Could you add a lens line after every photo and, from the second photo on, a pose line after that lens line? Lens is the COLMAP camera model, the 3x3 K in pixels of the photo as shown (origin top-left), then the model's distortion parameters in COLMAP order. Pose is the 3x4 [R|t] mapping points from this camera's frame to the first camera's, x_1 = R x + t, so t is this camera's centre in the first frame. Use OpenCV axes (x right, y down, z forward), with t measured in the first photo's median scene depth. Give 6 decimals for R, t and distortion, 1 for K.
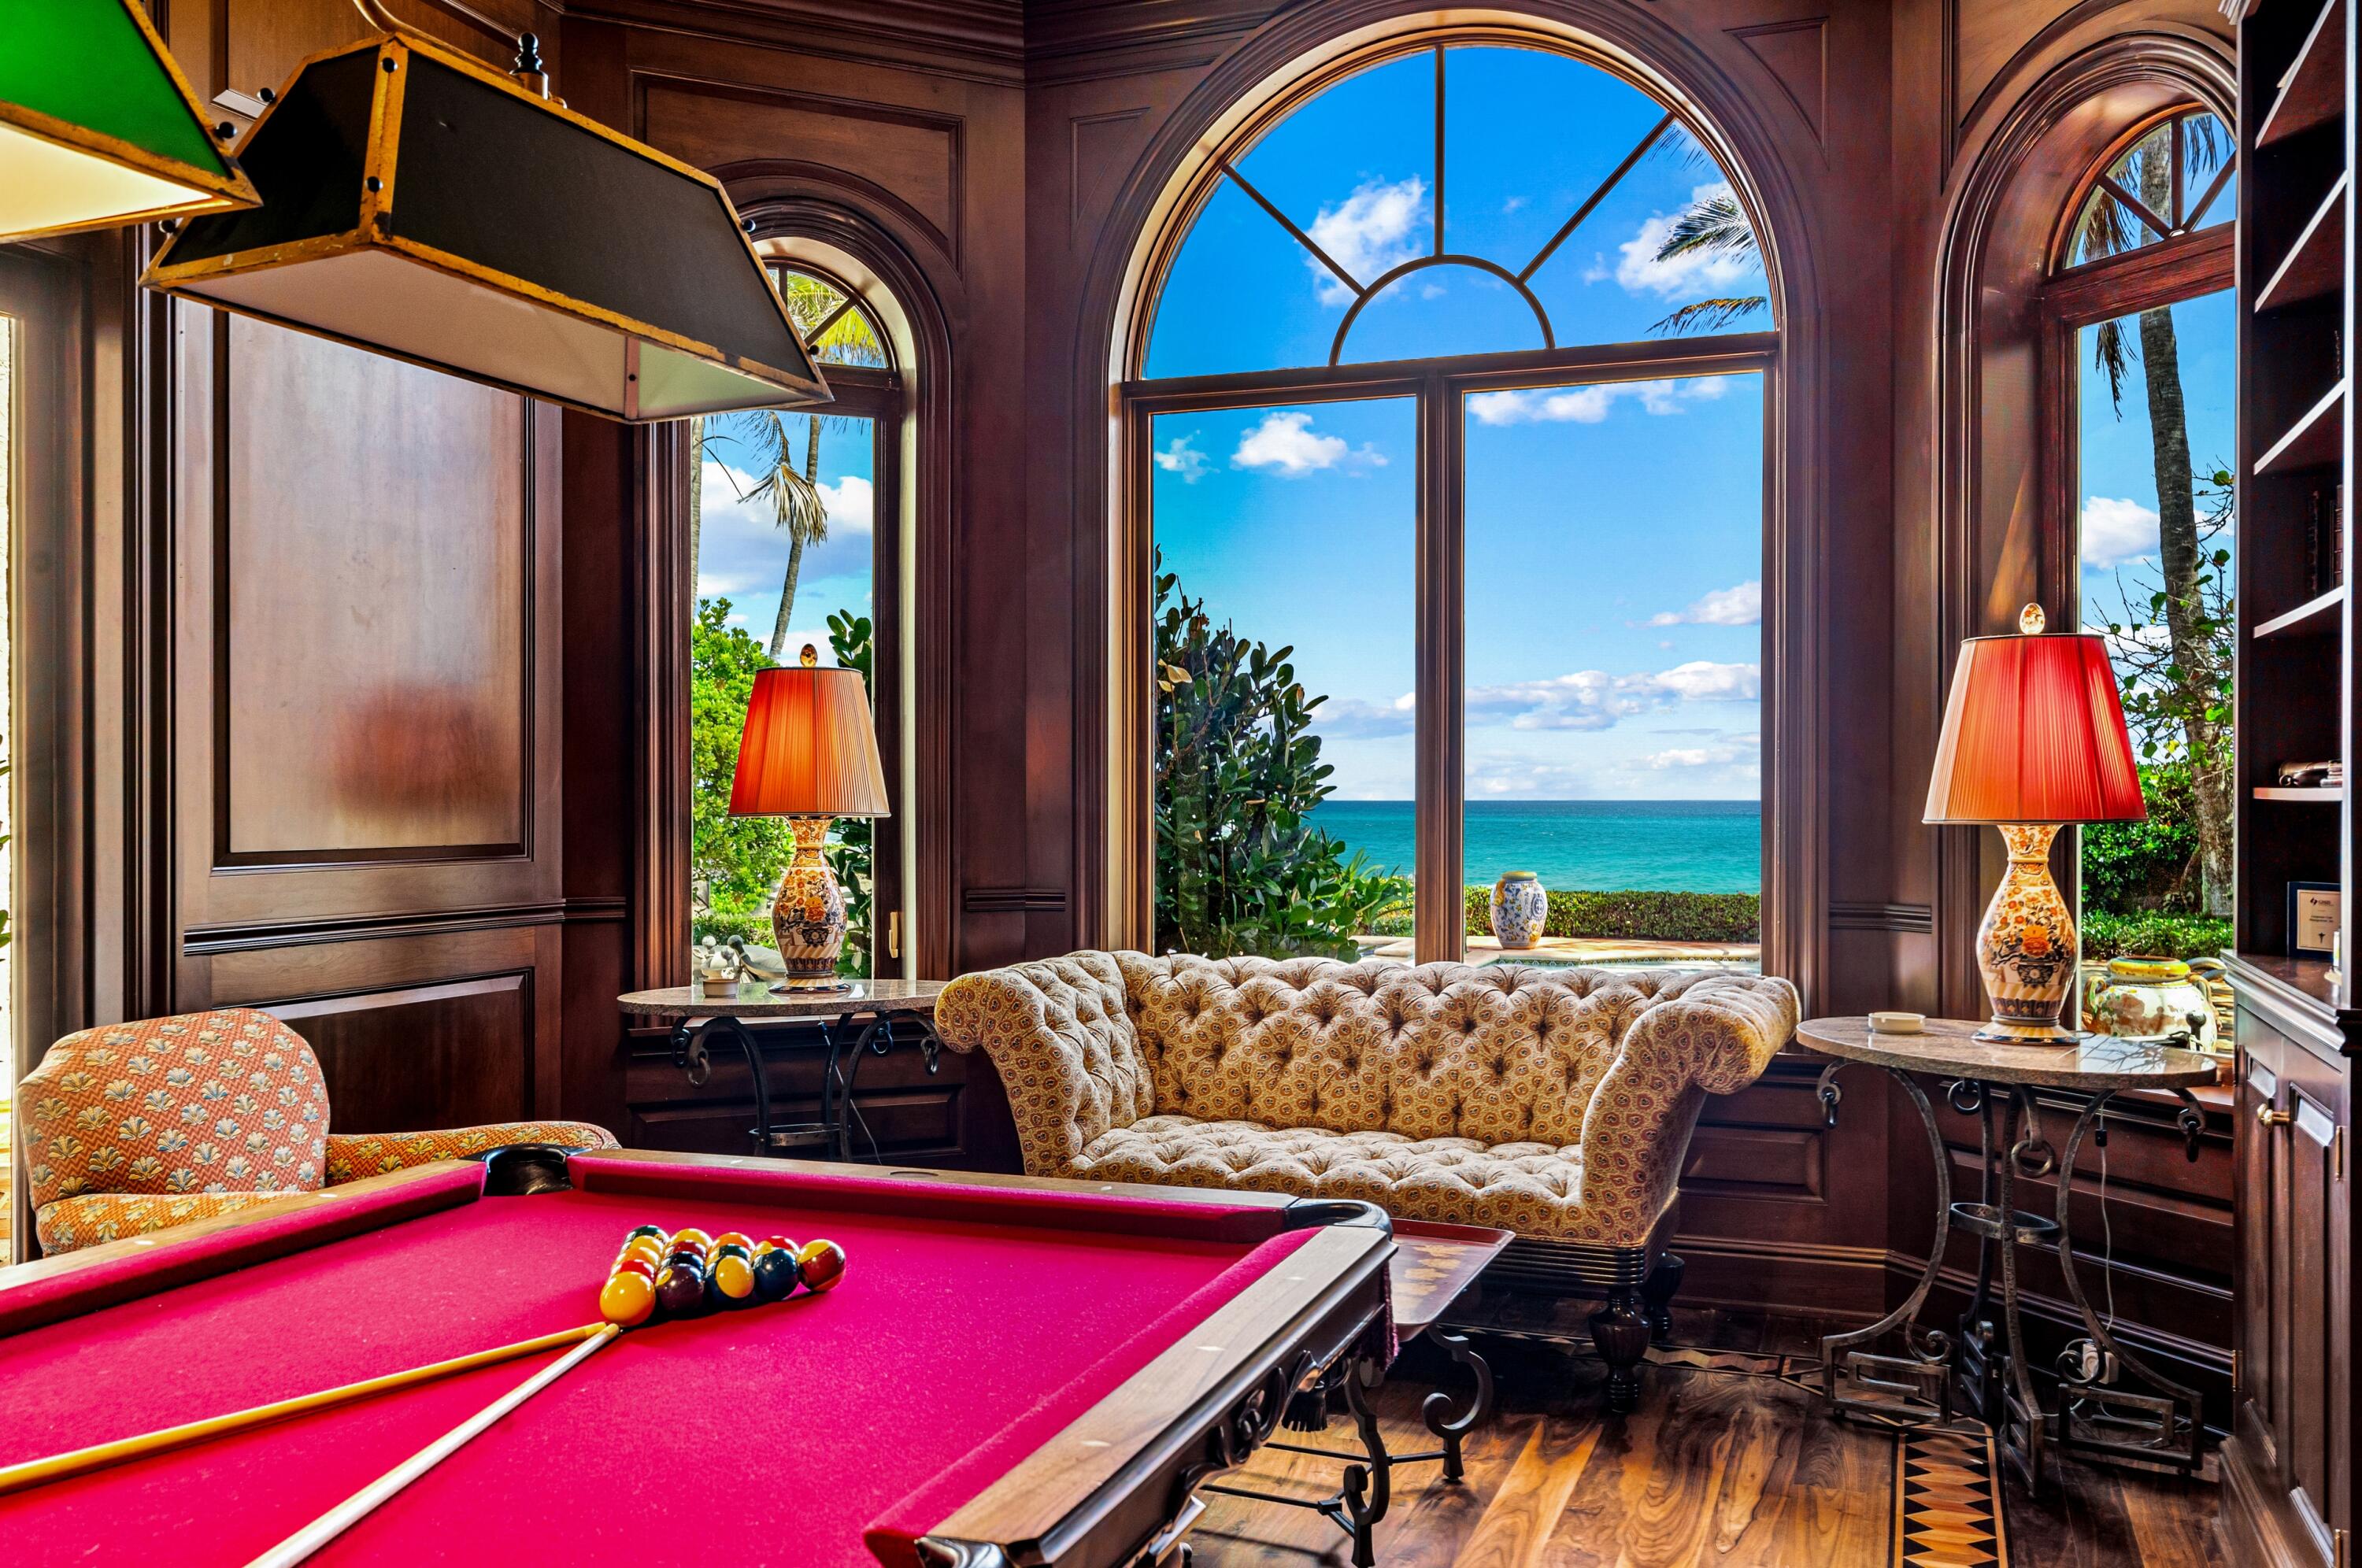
lens RADIAL K [[1946.4, 0, 1176.2], [0, 1946.4, 803.3], [0, 0, 1]] dist [0.008231, -0.003159]
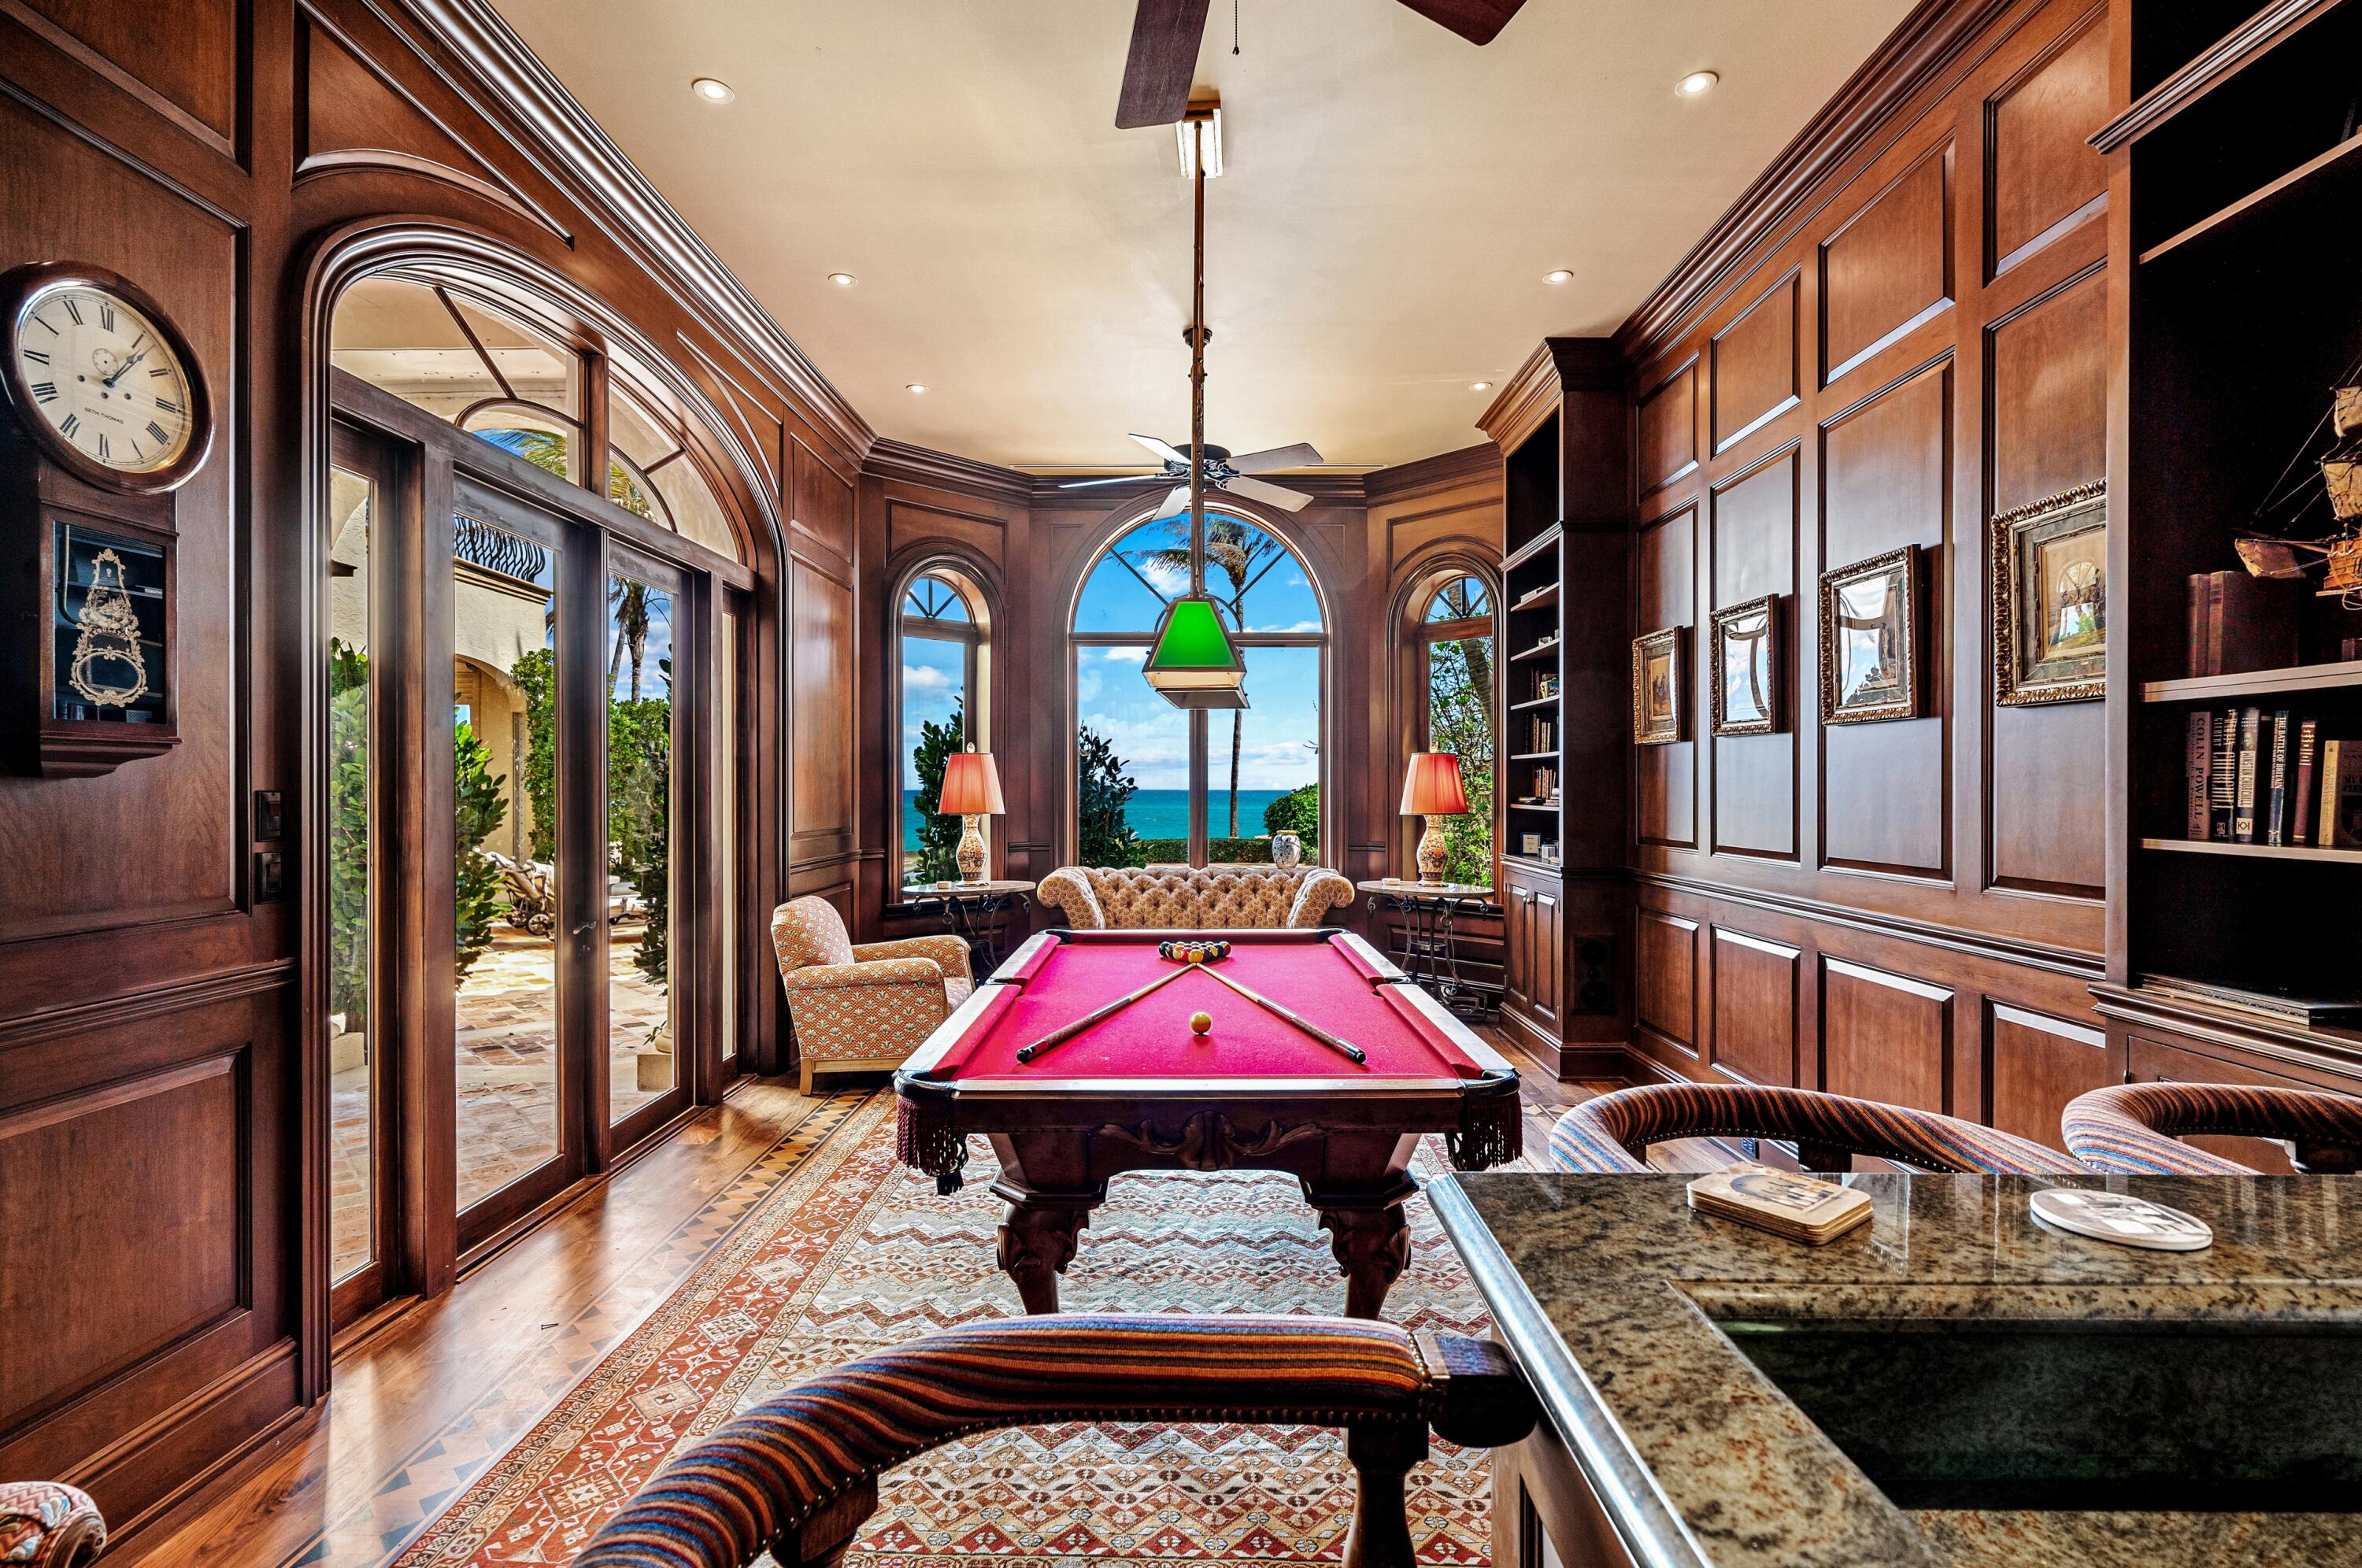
lens RADIAL K [[1085.0, 0, 1180.4], [0, 1085.0, 783.0], [0, 0, 1]] dist [0.001828, 0.000033]
pose [[0.939018, 0.000509, 0.343867, -0.413235], [0.002017, 0.999974, -0.006987, -0.021852], [-0.343862, 0.007254, 0.938992, -0.365607]]
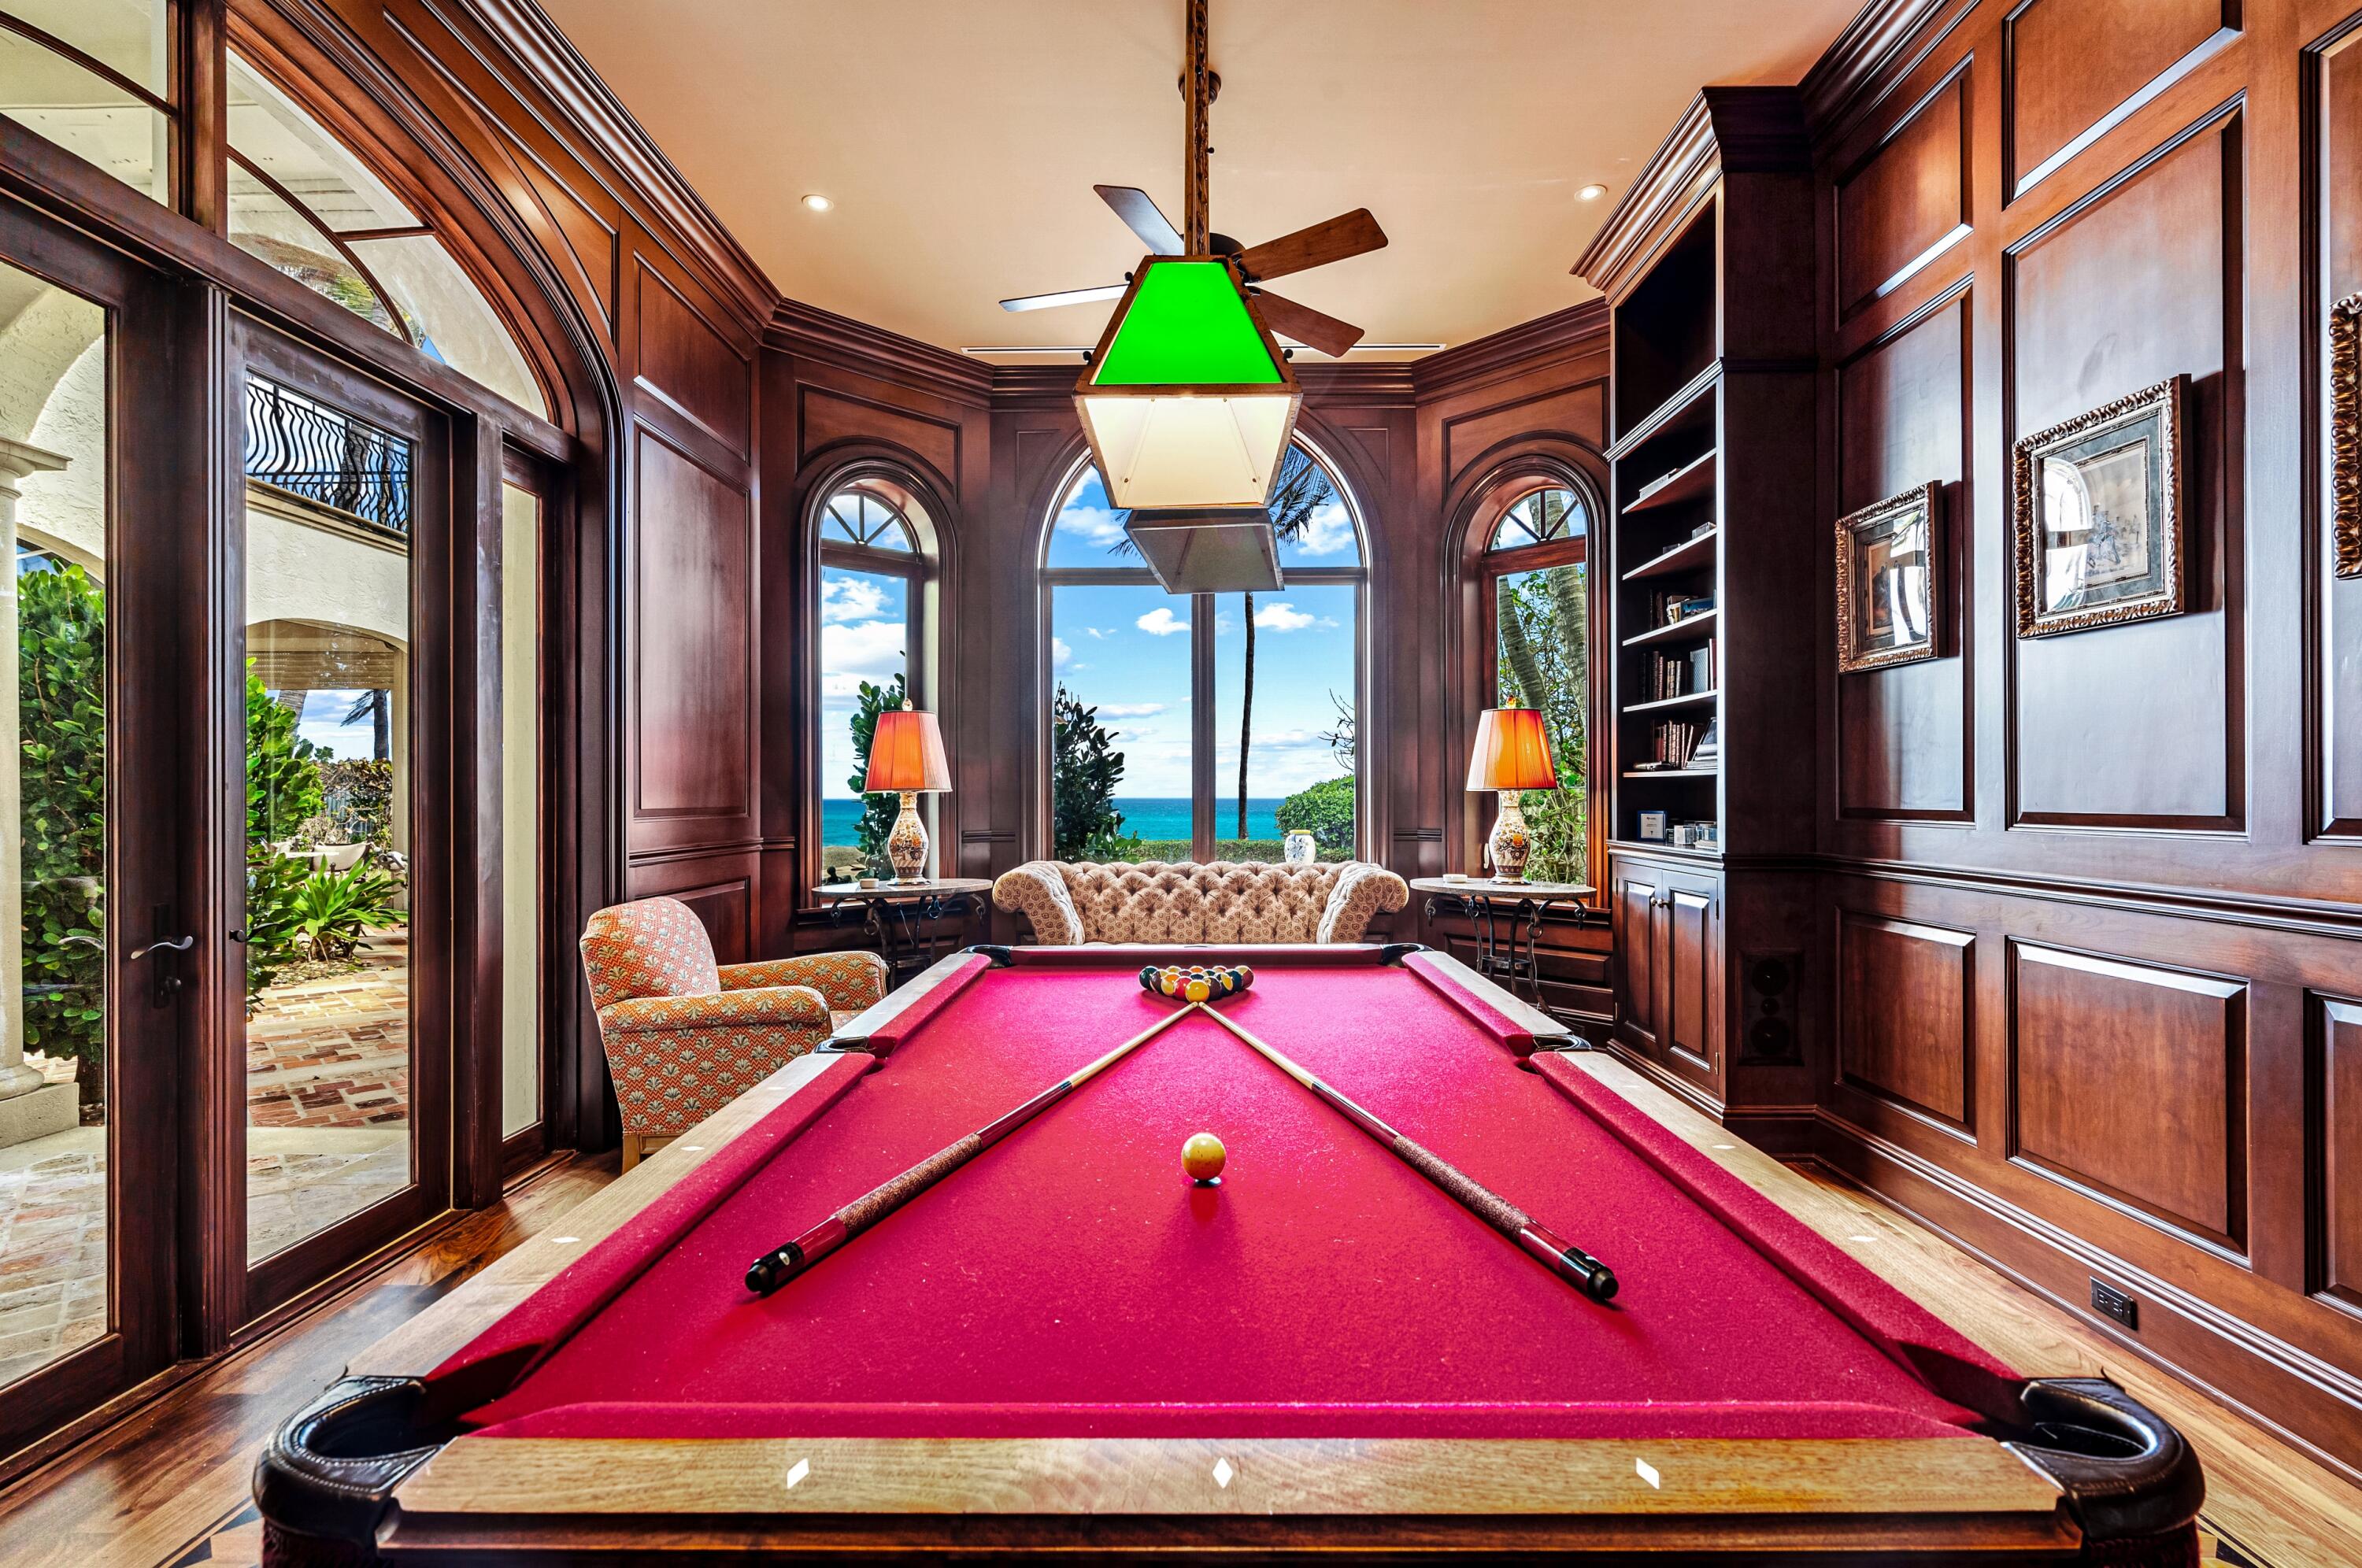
lens RADIAL K [[1085.0, 0, 1180.5], [0, 1085.0, 785.5], [0, 0, 1]] dist [0.001828, 0.000033]
pose [[0.941298, -0.000379, 0.337575, -0.296796], [0.004278, 0.999932, -0.010806, 0.013673], [-0.337548, 0.011616, 0.941236, -0.069186]]
